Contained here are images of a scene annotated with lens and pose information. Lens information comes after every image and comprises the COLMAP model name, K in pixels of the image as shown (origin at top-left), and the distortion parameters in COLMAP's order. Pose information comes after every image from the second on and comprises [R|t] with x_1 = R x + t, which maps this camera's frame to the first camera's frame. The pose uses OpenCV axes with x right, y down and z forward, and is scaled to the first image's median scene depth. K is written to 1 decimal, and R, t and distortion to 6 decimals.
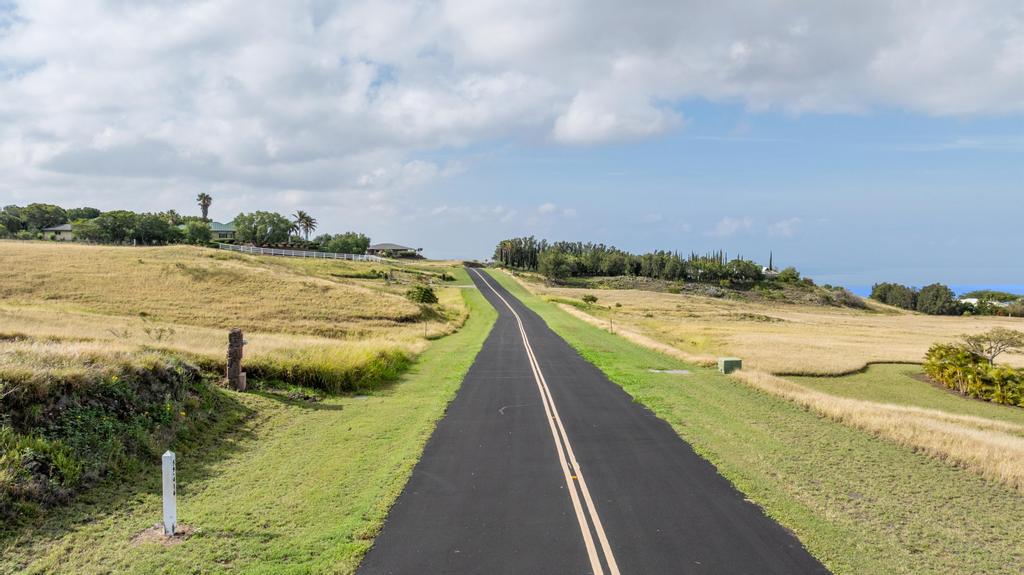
lens RADIAL K [[702.3, 0, 511.8], [0, 702.3, 287.5], [0, 0, 1]] dist [-0.035377, 0.011682]
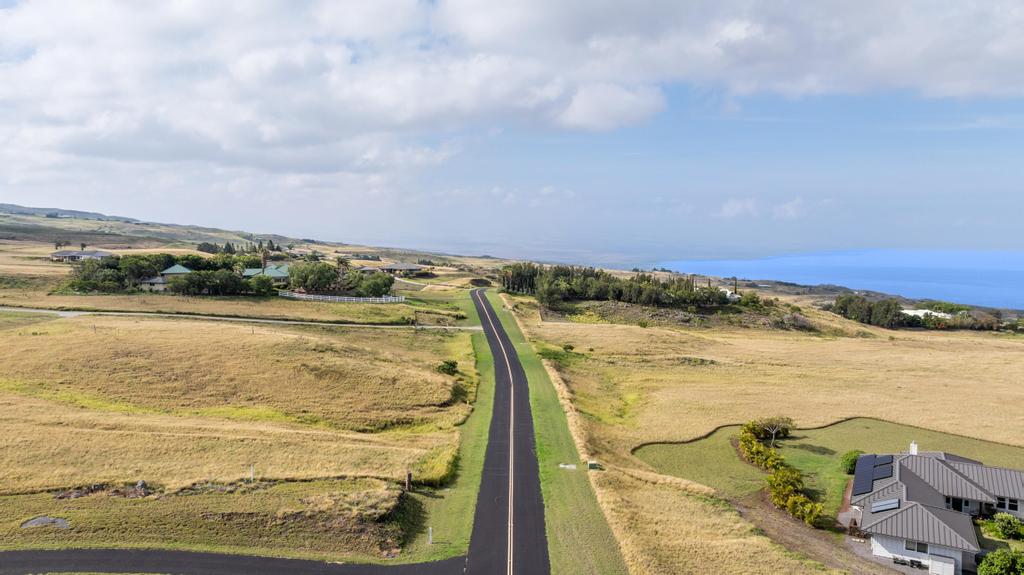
lens RADIAL K [[702.3, 0, 491.9], [0, 702.3, 262.8], [0, 0, 1]] dist [-0.035377, 0.011682]
pose [[0.999286, -0.013162, -0.035401, 0.008262], [0.012871, 0.999882, -0.008431, -0.075657], [0.035508, 0.007970, 0.999338, -0.189434]]
